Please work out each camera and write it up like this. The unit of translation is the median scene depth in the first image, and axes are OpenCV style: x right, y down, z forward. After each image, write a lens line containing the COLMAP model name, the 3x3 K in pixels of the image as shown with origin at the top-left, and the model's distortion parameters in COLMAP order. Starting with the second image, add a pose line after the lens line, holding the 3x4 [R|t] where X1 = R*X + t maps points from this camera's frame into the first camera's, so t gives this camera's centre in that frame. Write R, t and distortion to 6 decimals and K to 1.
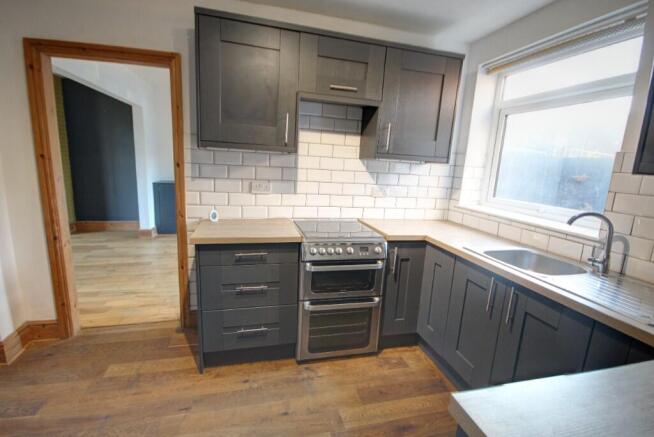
lens RADIAL K [[305.4, 0, 327.4], [0, 305.4, 221.9], [0, 0, 1]] dist [0.000940, 0.000041]
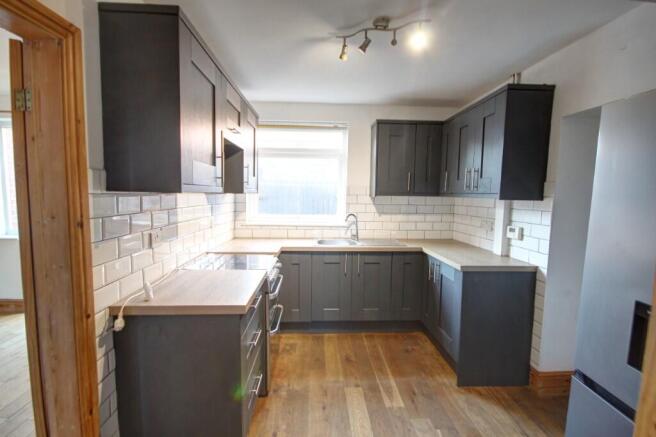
lens RADIAL K [[306.3, 0, 328.4], [0, 306.3, 221.9], [0, 0, 1]] dist [0.000940, 0.000041]
pose [[0.218939, -0.143905, 0.965068, -0.929569], [0.190694, 0.976303, 0.102318, -0.161926], [-0.956923, 0.161631, 0.241193, 0.448479]]
